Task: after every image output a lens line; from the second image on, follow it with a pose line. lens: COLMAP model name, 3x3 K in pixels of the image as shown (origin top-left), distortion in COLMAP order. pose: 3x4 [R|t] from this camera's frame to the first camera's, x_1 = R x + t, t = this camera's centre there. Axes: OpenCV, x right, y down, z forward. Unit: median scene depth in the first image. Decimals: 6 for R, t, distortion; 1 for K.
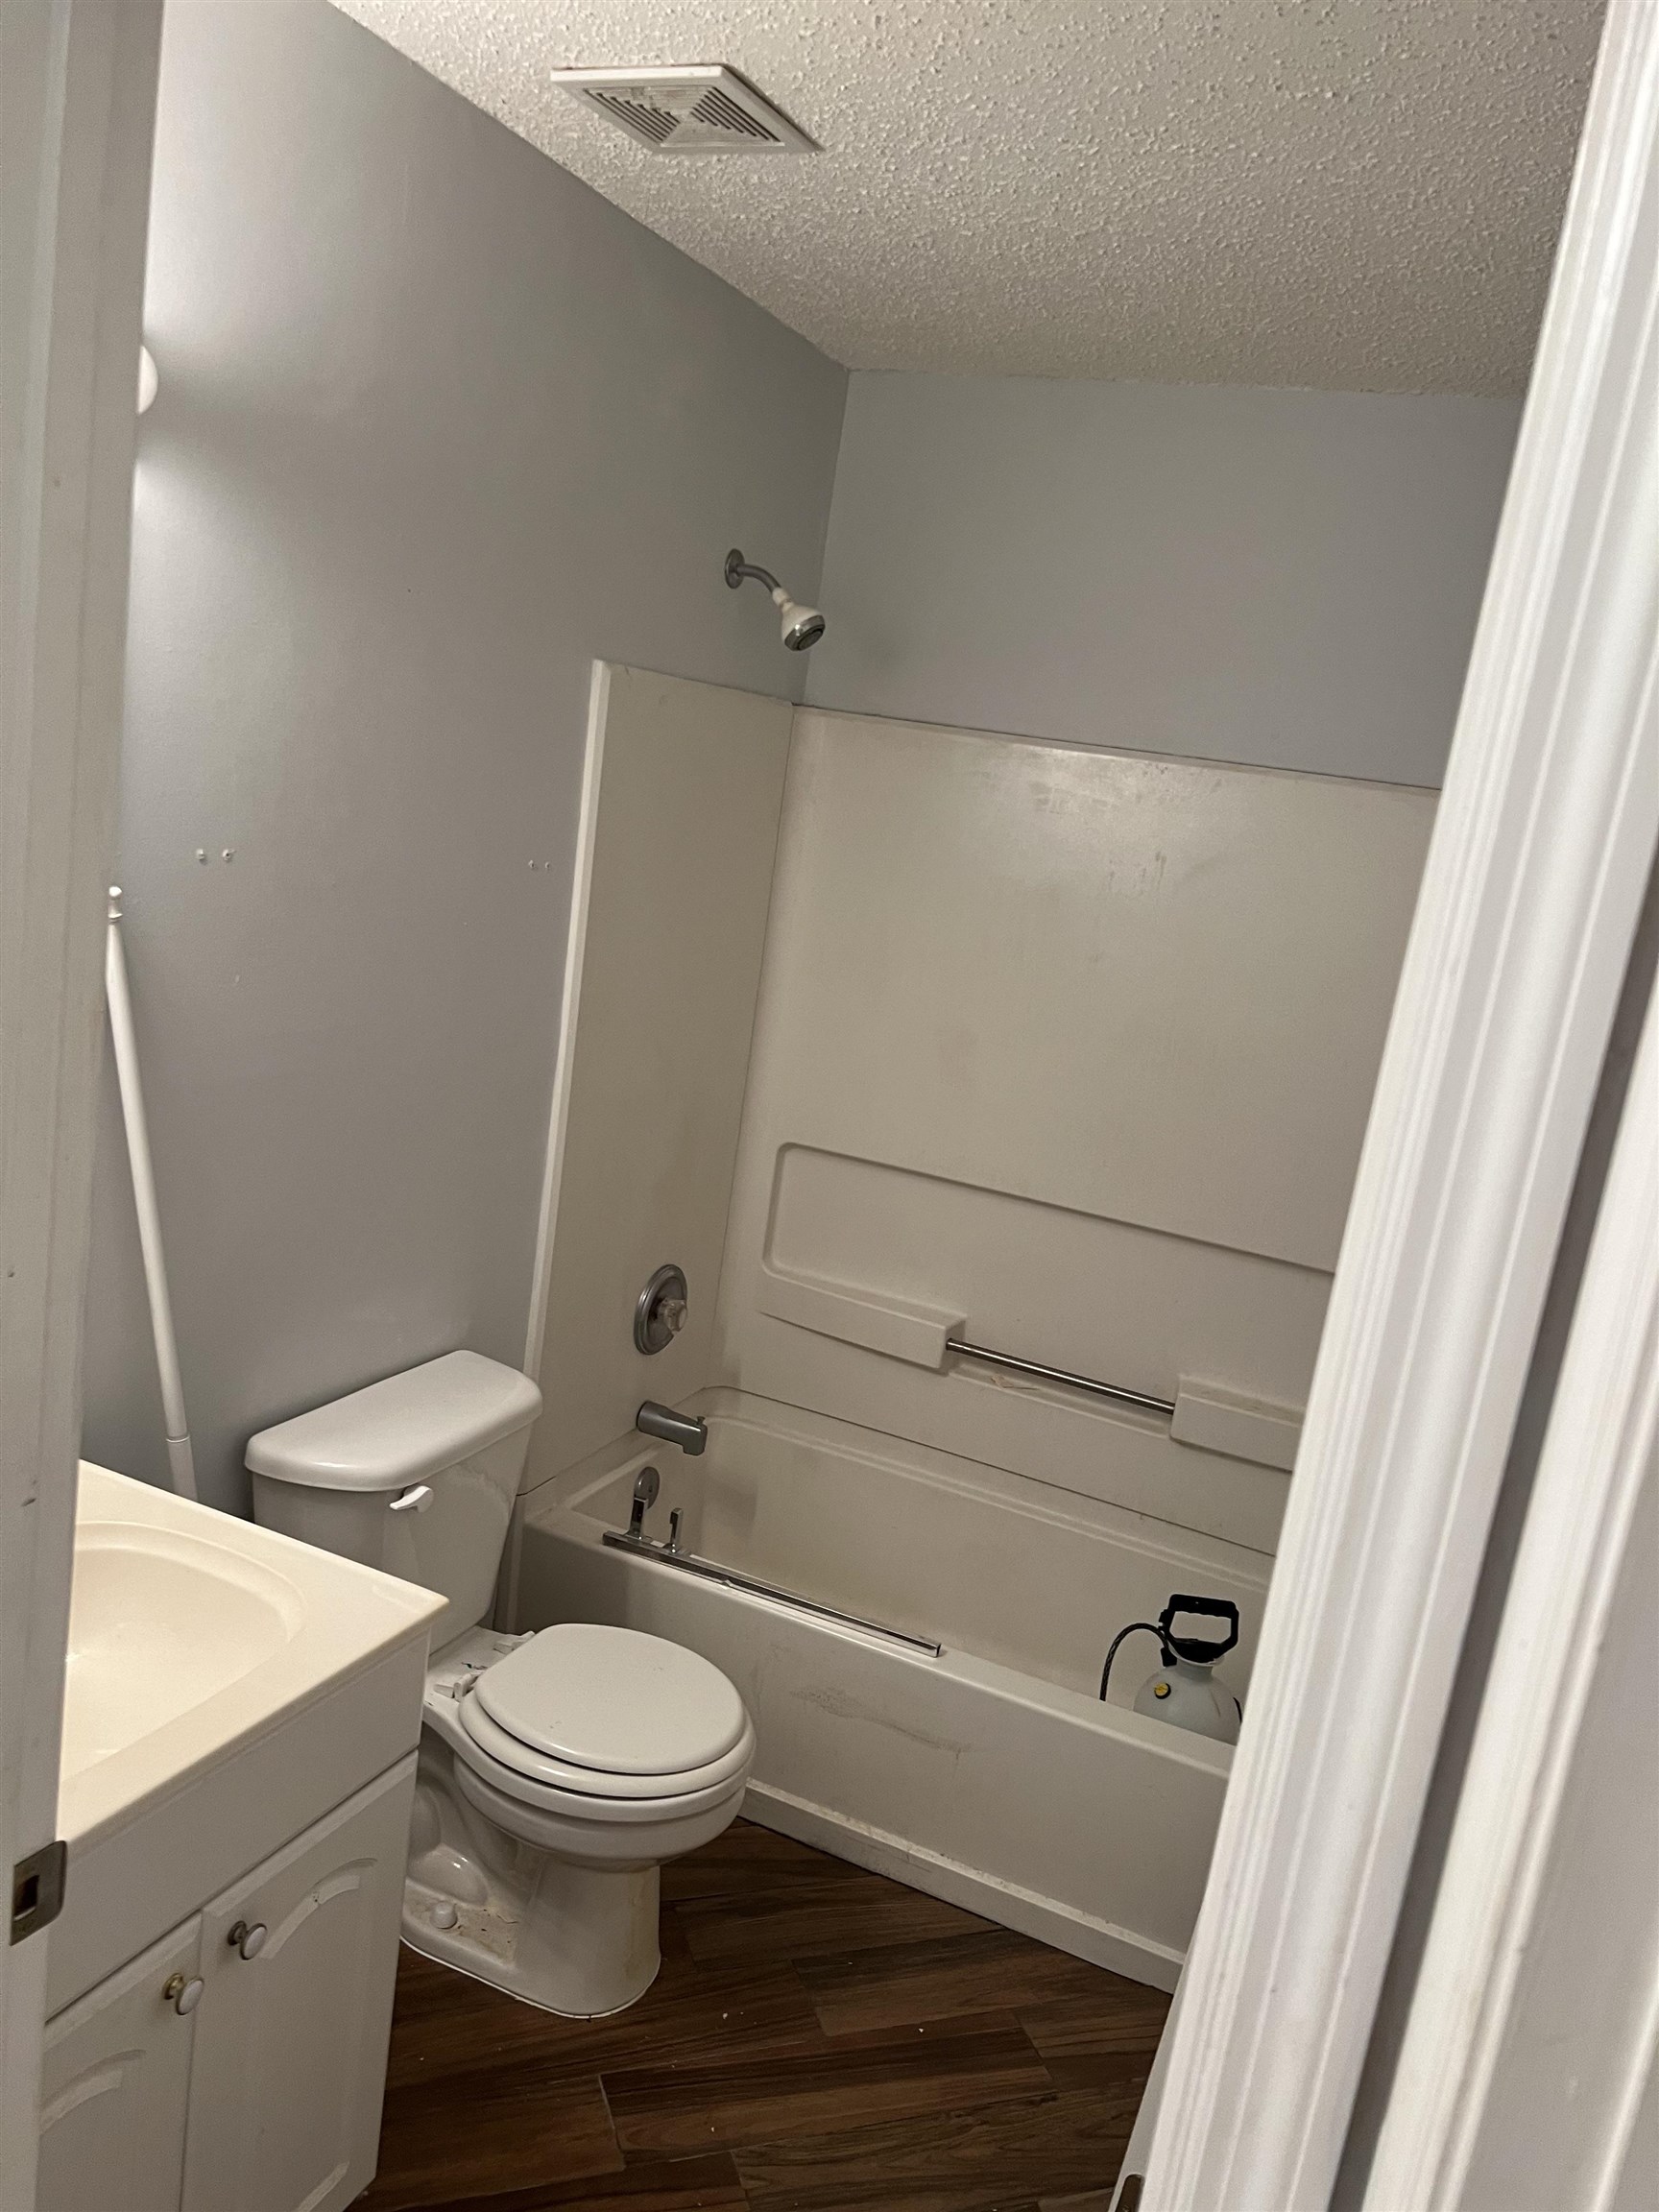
lens RADIAL K [[1695.5, 0, 829.5], [0, 1695.5, 1106.0], [0, 0, 1]] dist [0.087448, 0.001077]
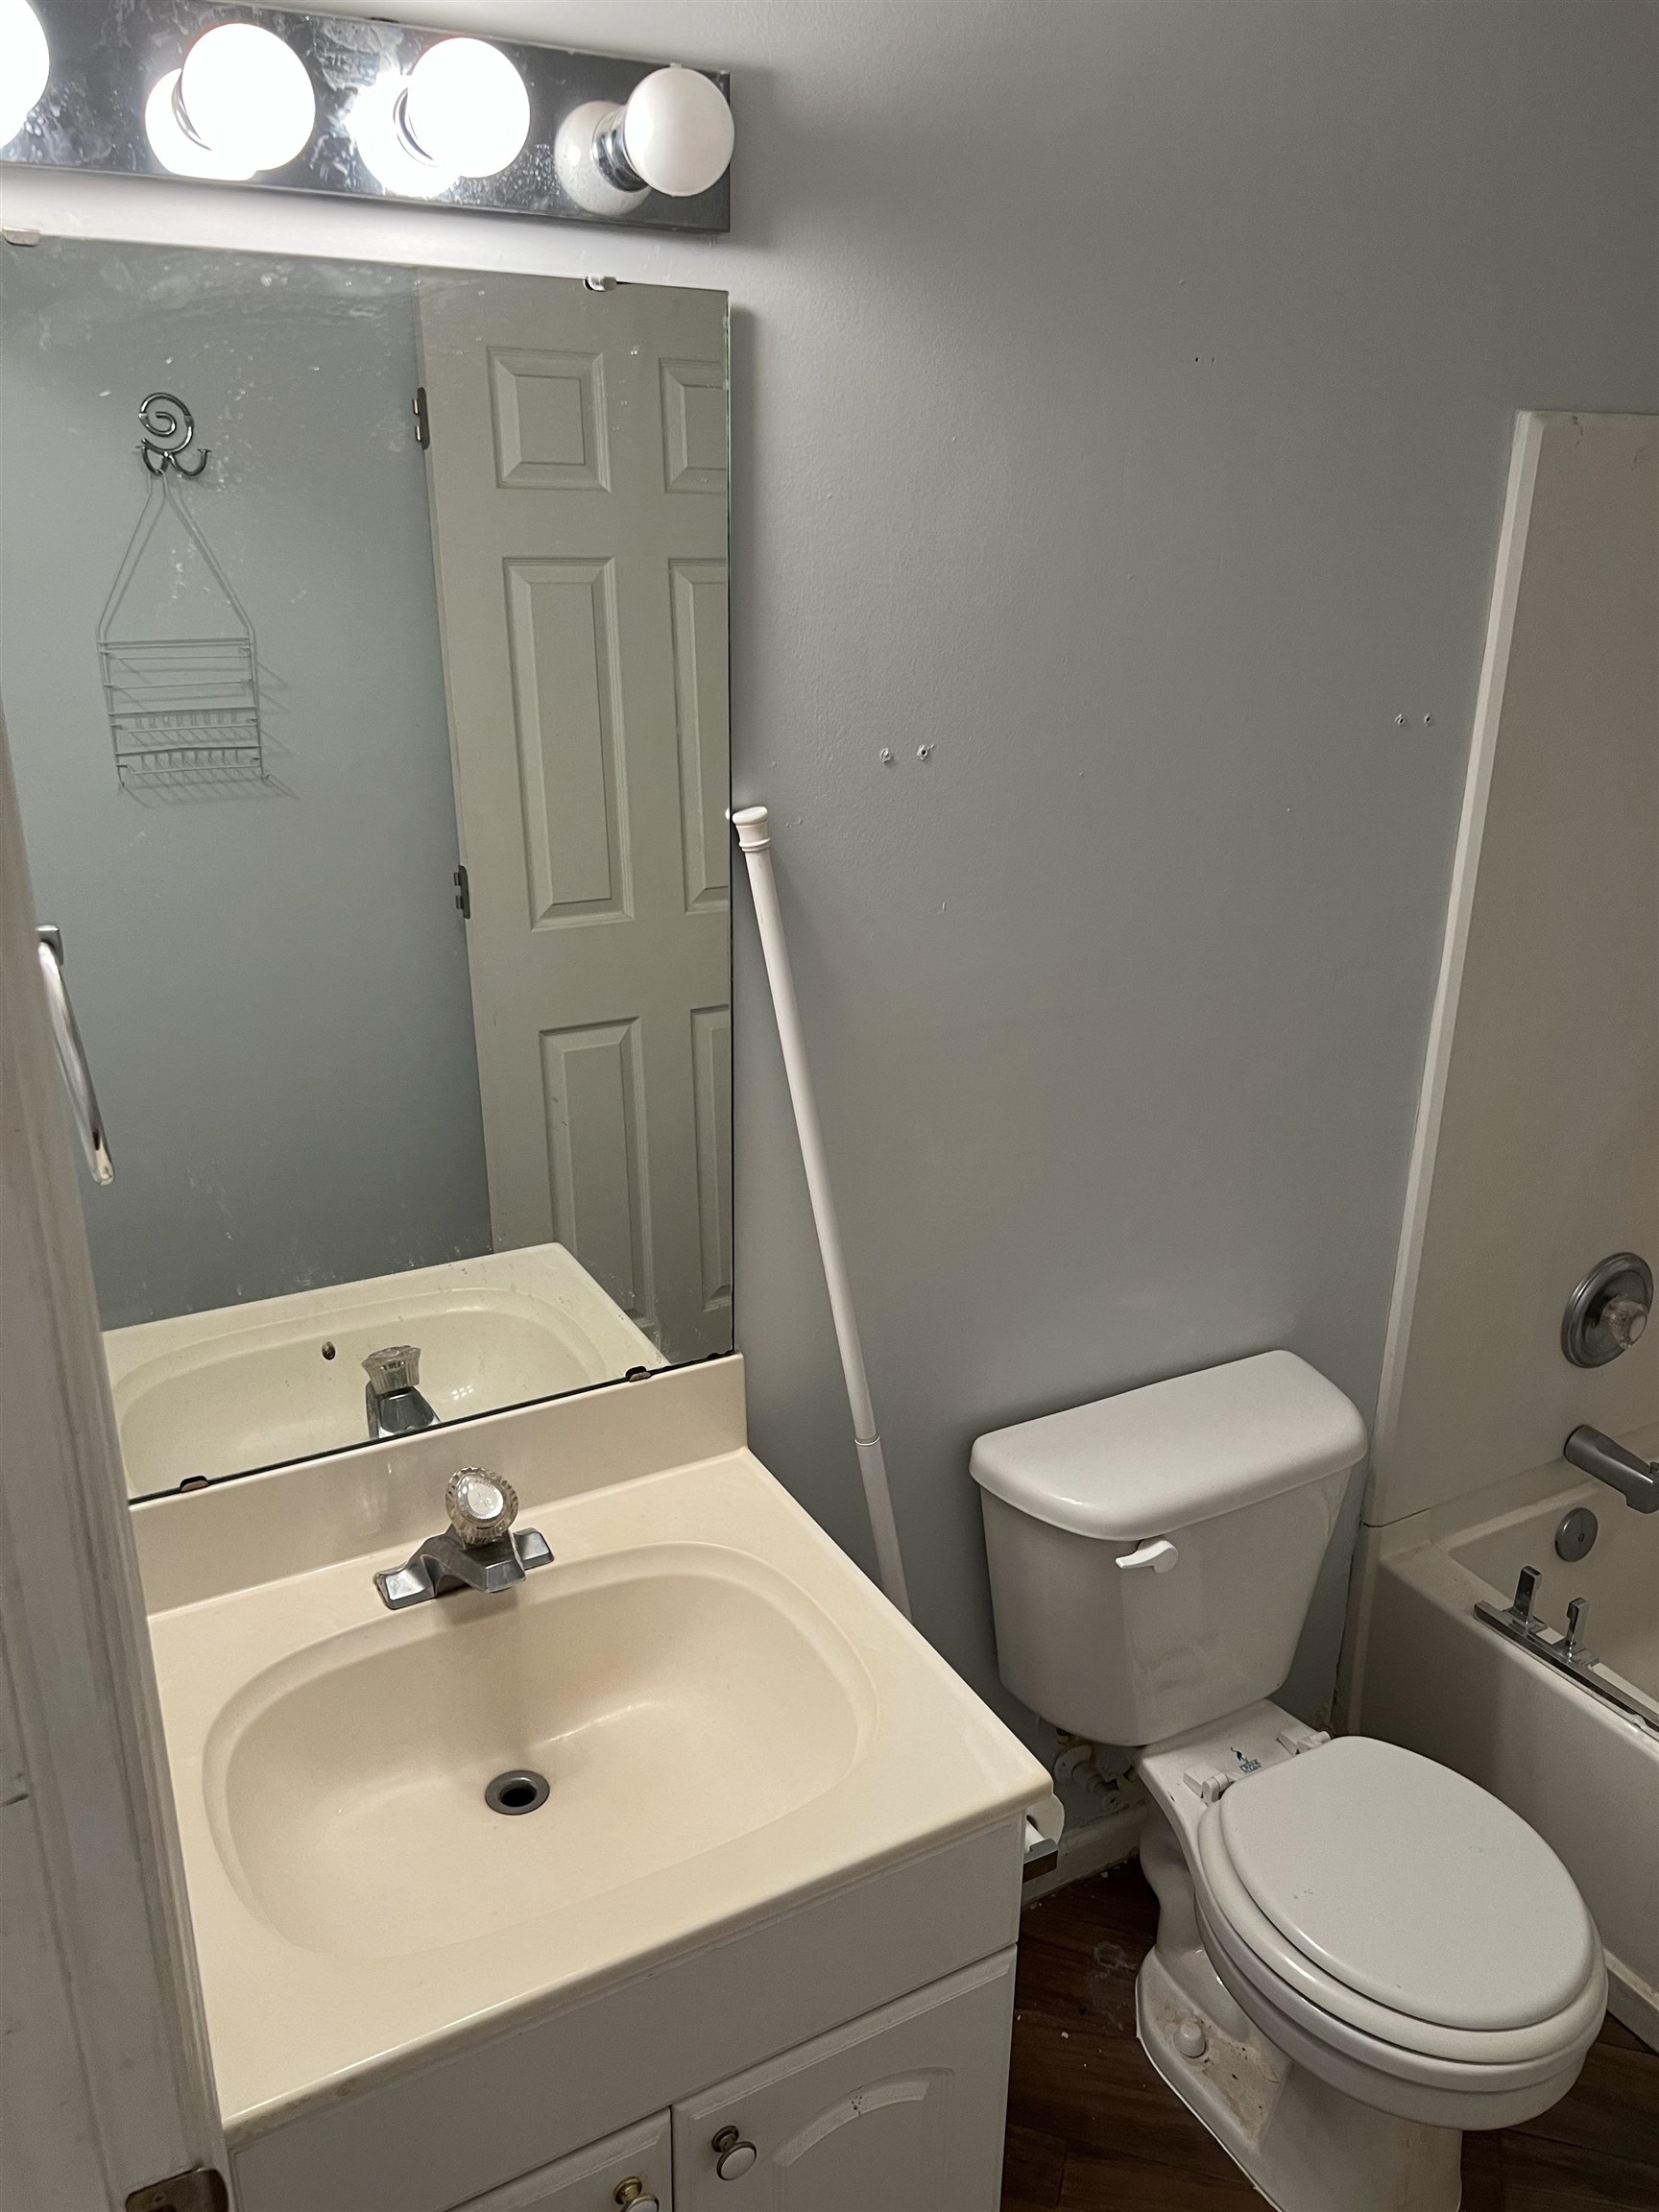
lens RADIAL K [[1678.1, 0, 829.5], [0, 1678.1, 1106.0], [0, 0, 1]] dist [0.014693, 0.005802]
pose [[0.795177, 0.084166, -0.600508, 0.075803], [-0.018768, 0.993262, 0.114362, -0.054211], [0.606087, -0.079667, 0.791398, 0.266230]]
